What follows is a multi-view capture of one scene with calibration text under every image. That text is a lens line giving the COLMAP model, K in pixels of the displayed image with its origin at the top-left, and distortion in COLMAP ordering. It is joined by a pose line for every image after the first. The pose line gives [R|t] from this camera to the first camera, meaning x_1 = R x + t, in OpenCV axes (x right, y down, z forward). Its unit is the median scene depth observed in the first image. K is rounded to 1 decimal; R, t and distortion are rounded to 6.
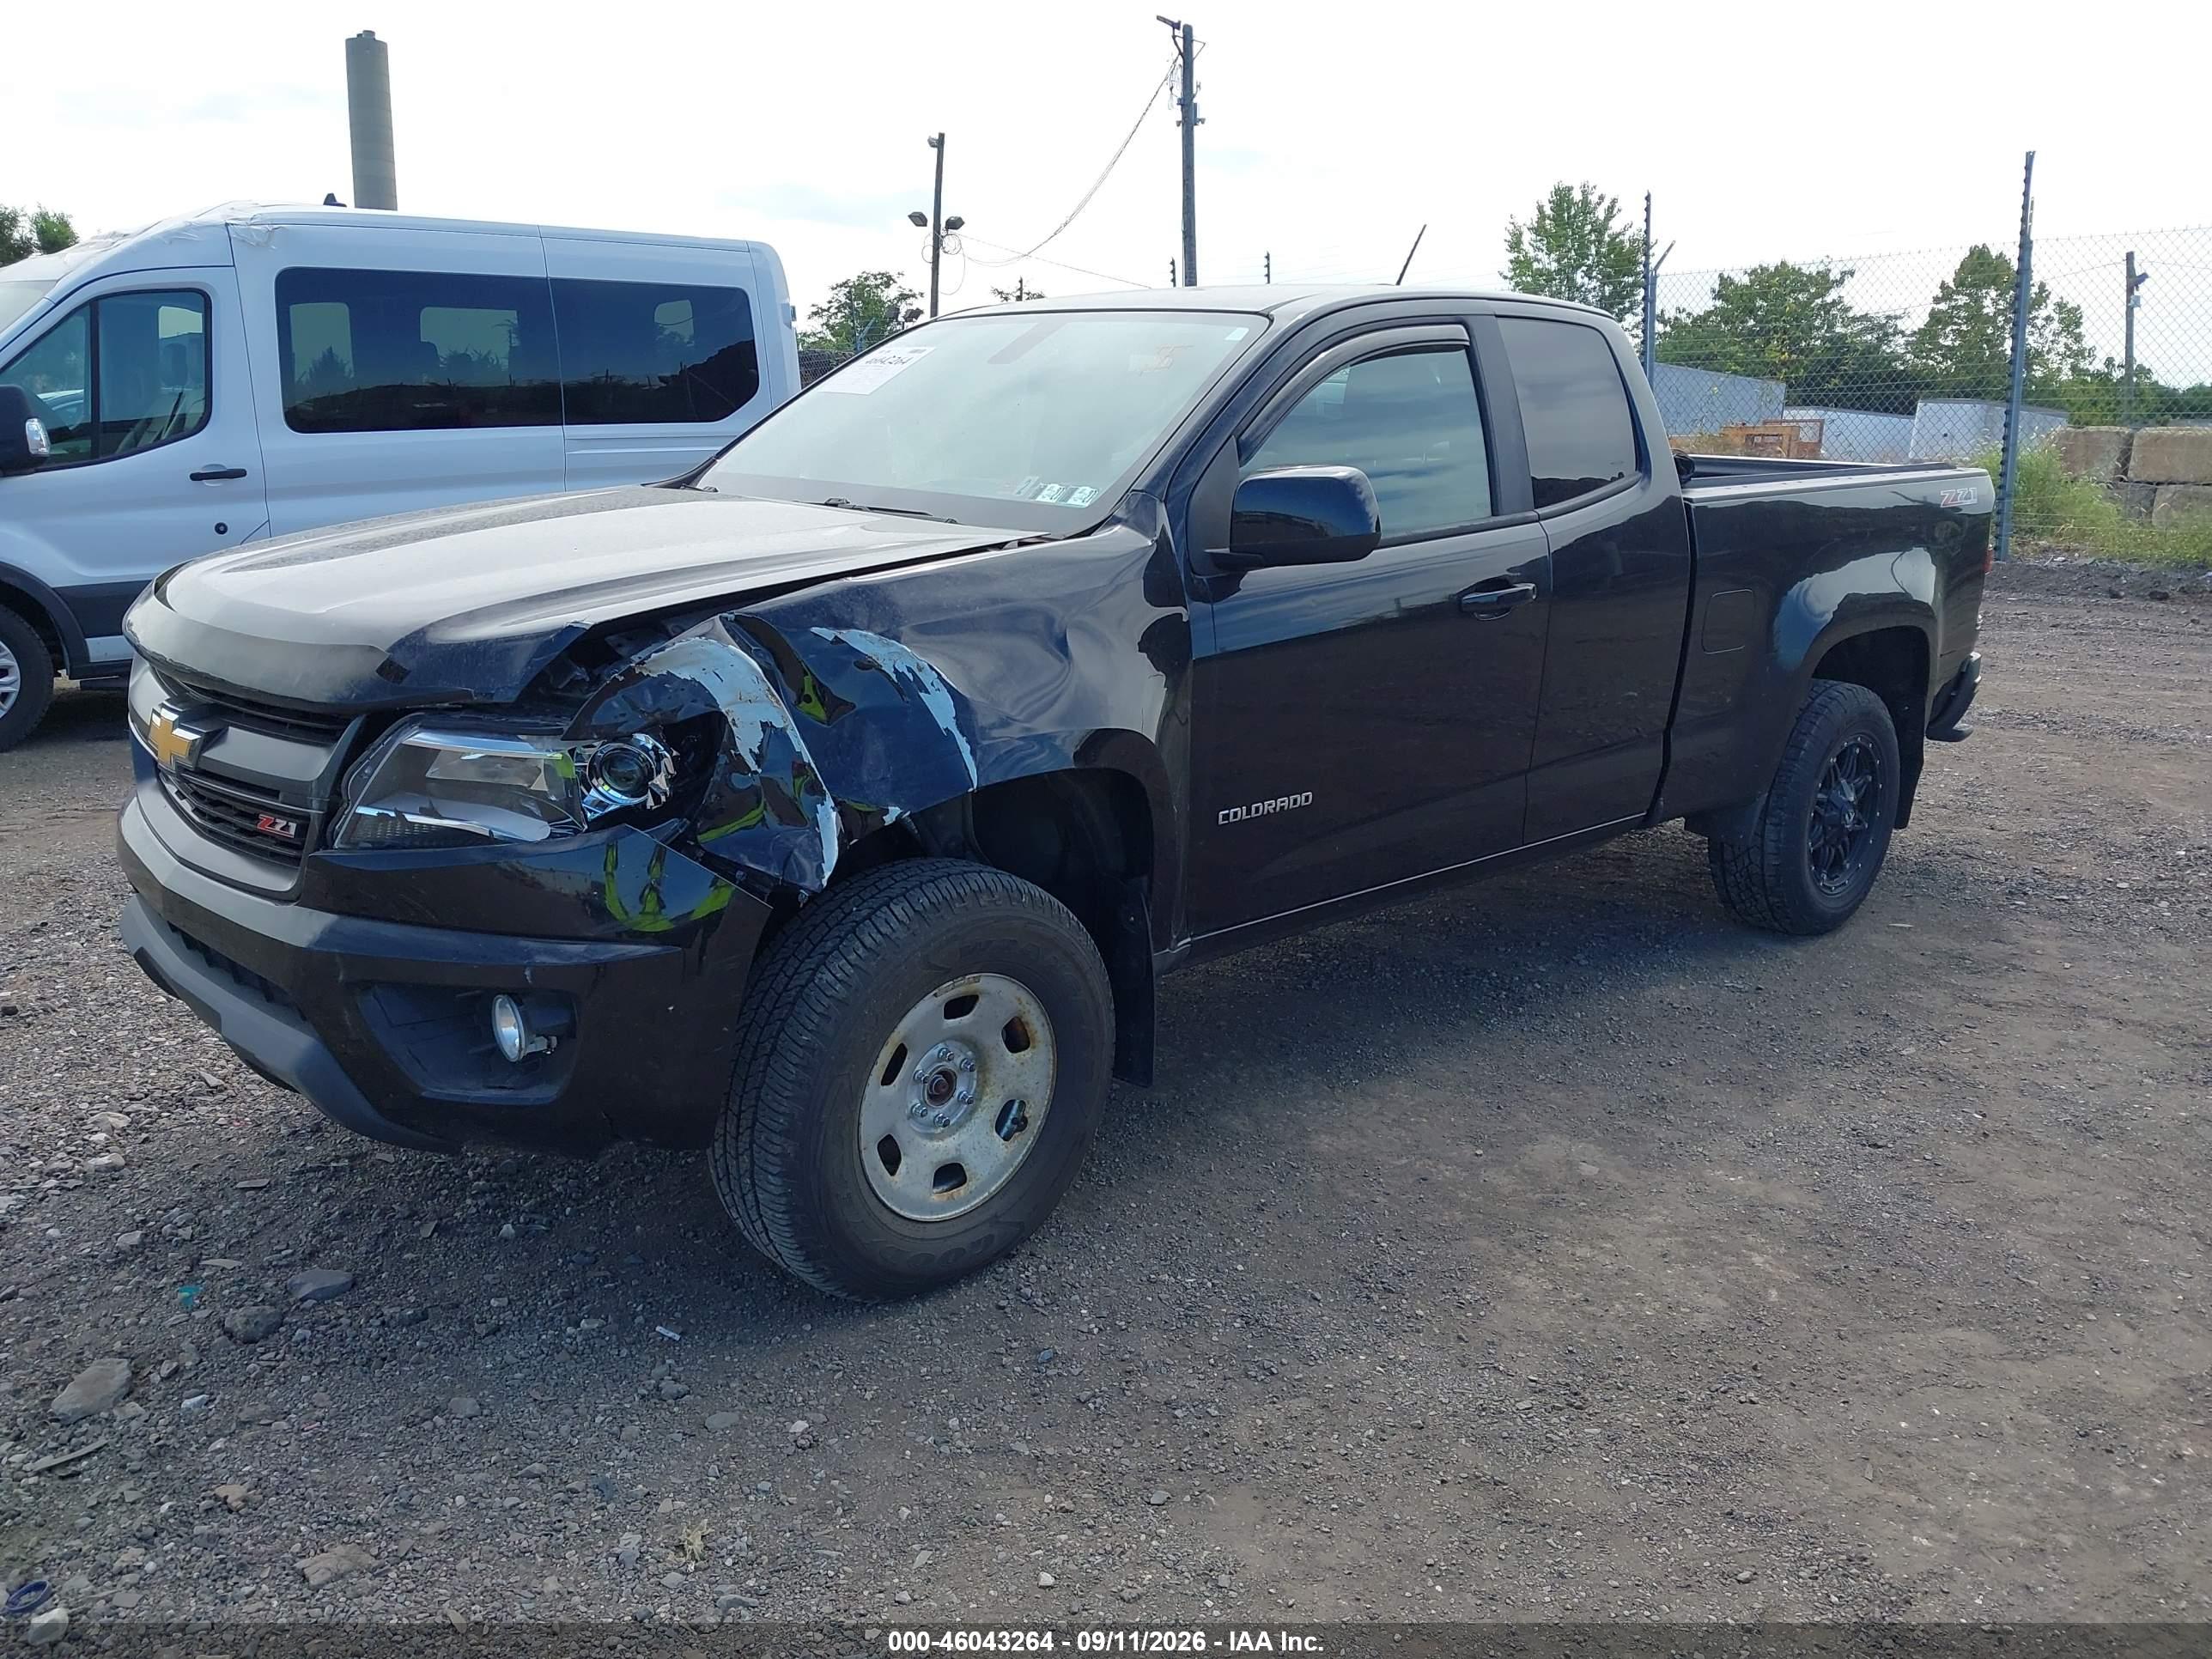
lens RADIAL K [[1739.6, 0, 1105.9], [0, 1739.6, 850.7], [0, 0, 1]] dist [0.056062, -0.072883]
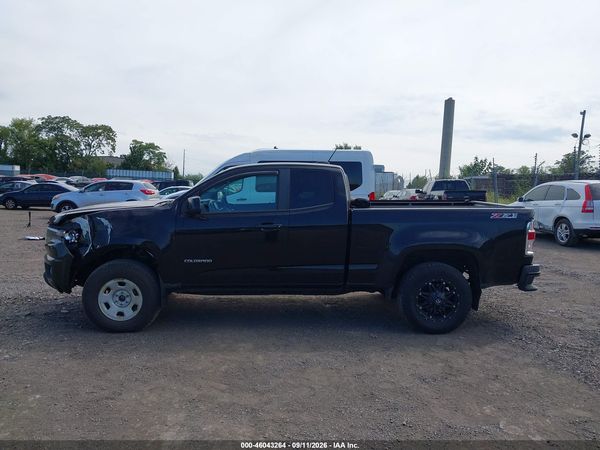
lens RADIAL K [[471.9, 0, 300.1], [0, 471.9, 230.7], [0, 0, 1]] dist [0.056062, -0.072883]
pose [[0.774401, 0.066171, -0.629225, 1.381158], [-0.166097, 0.980896, -0.101265, -0.024006], [0.610504, 0.182932, 0.770598, 0.102122]]
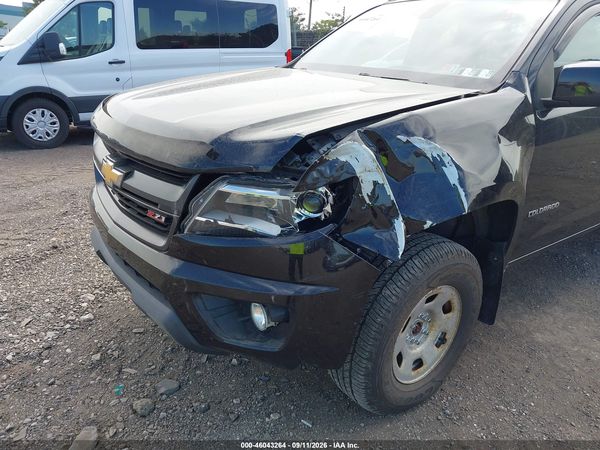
lens RADIAL K [[471.9, 0, 299.9], [0, 471.9, 229.8], [0, 0, 1]] dist [0.056062, -0.072883]
pose [[0.994559, 0.049331, -0.091750, -0.206846], [-0.038295, 0.992231, 0.118369, -0.070804], [0.096877, -0.114212, 0.988722, 0.365811]]
